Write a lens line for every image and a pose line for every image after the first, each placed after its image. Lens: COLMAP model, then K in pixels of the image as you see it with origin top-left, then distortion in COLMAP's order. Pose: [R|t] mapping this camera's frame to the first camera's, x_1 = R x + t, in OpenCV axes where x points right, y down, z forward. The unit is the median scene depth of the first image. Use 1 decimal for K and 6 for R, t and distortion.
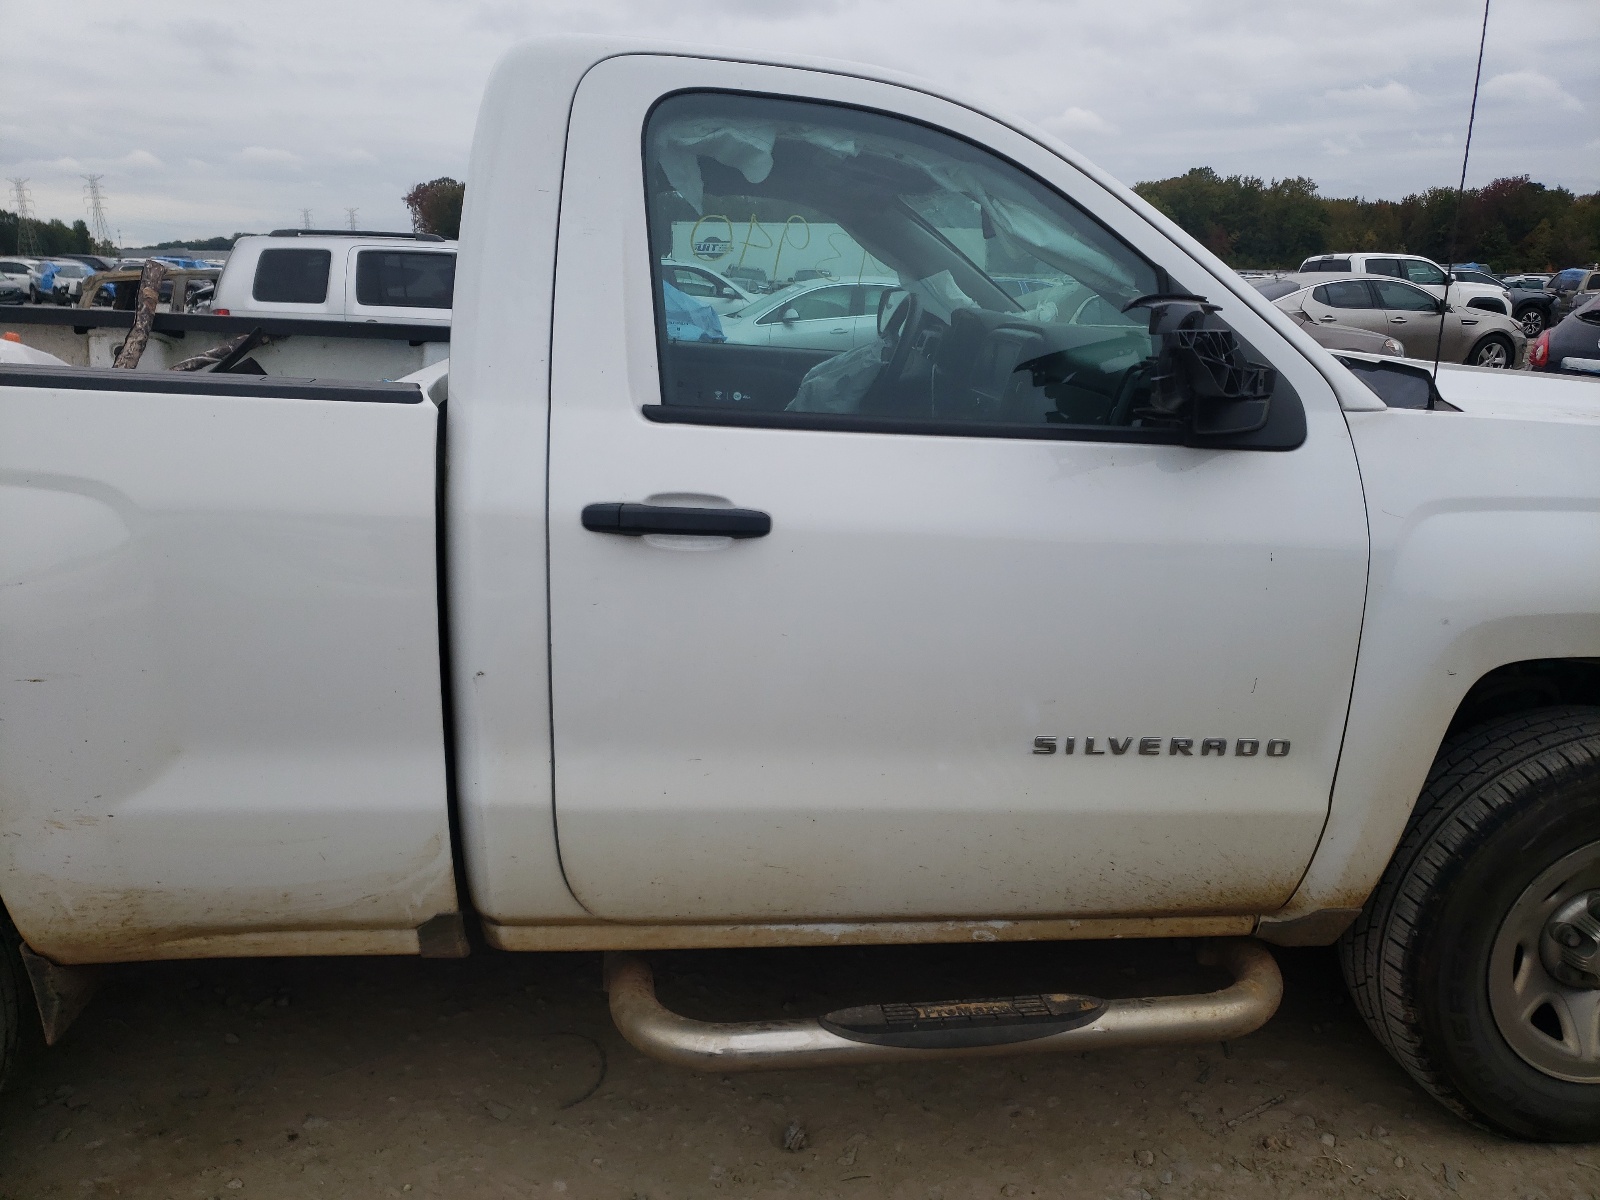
lens RADIAL K [[1221.9, 0, 794.5], [0, 1221.9, 594.0], [0, 0, 1]] dist [0.037210, -0.007787]
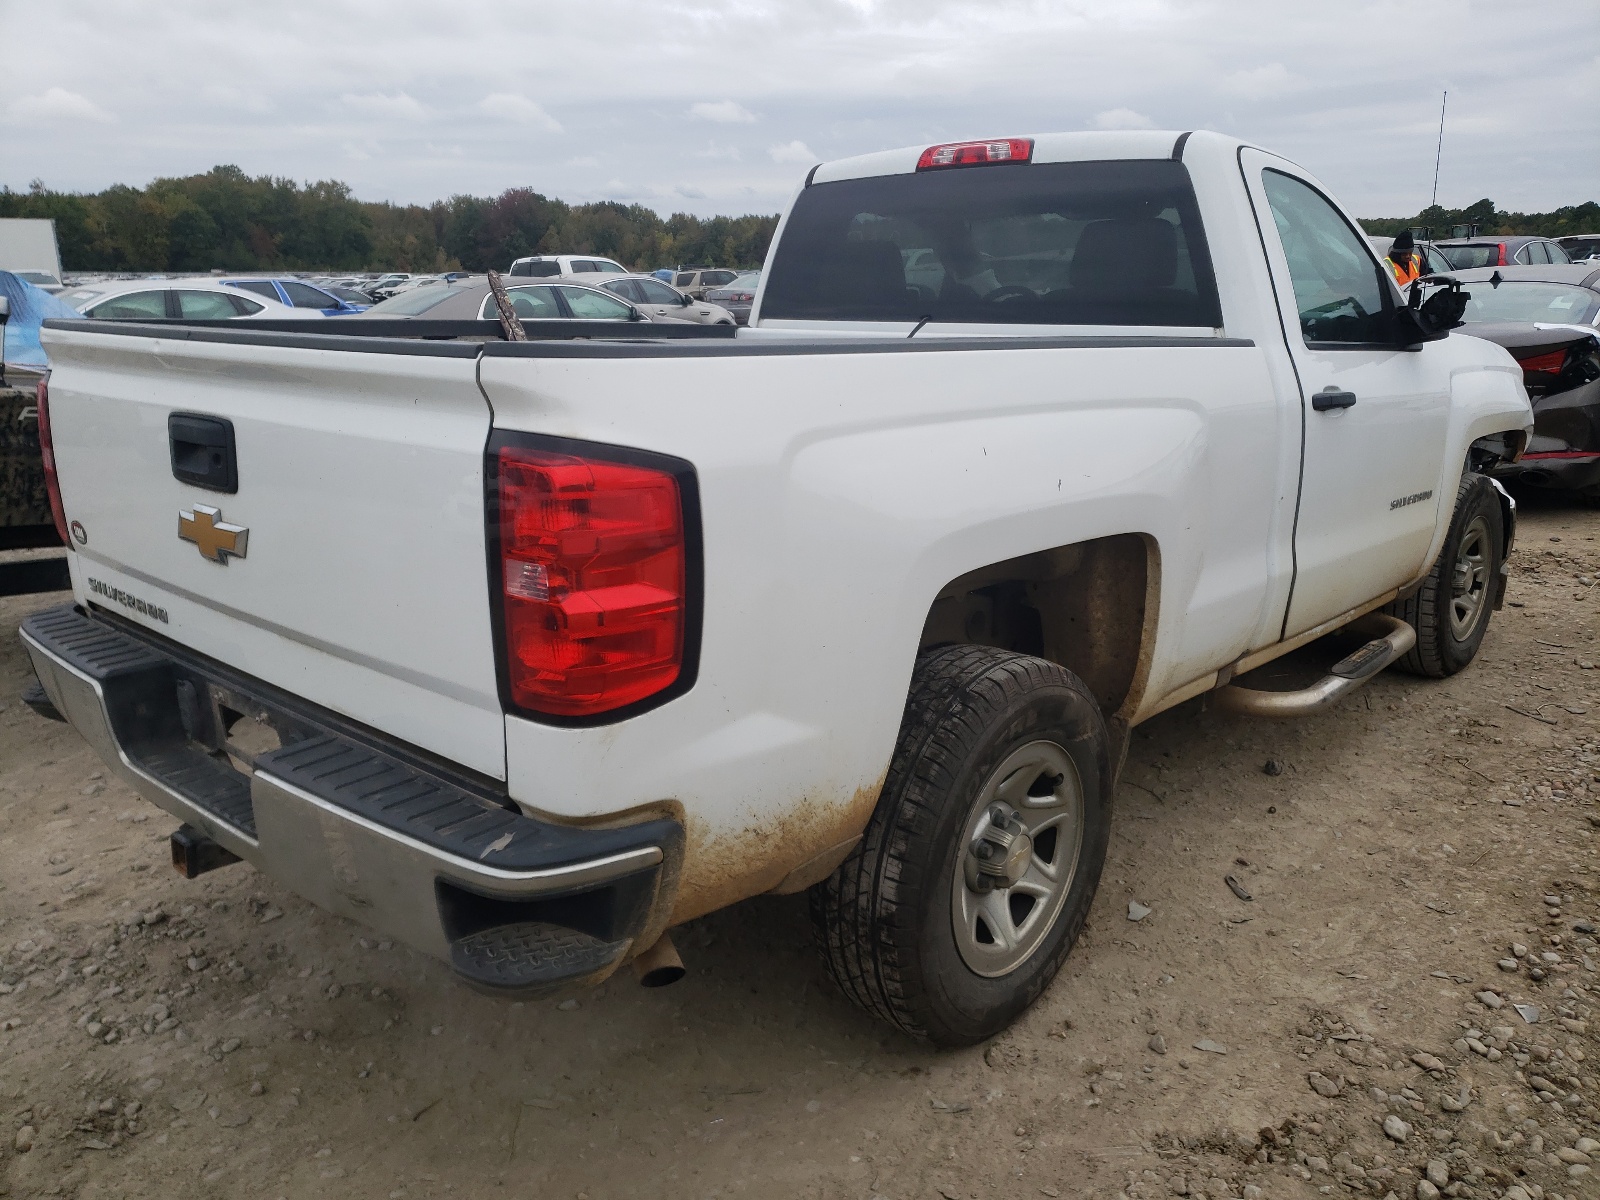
lens RADIAL K [[1221.9, 0, 800.7], [0, 1221.9, 610.2], [0, 0, 1]] dist [0.037210, -0.007787]
pose [[0.748495, -0.193952, 0.634144, -0.220647], [0.187275, 0.979171, 0.078433, -0.005277], [-0.636148, 0.060053, 0.769227, 0.011256]]
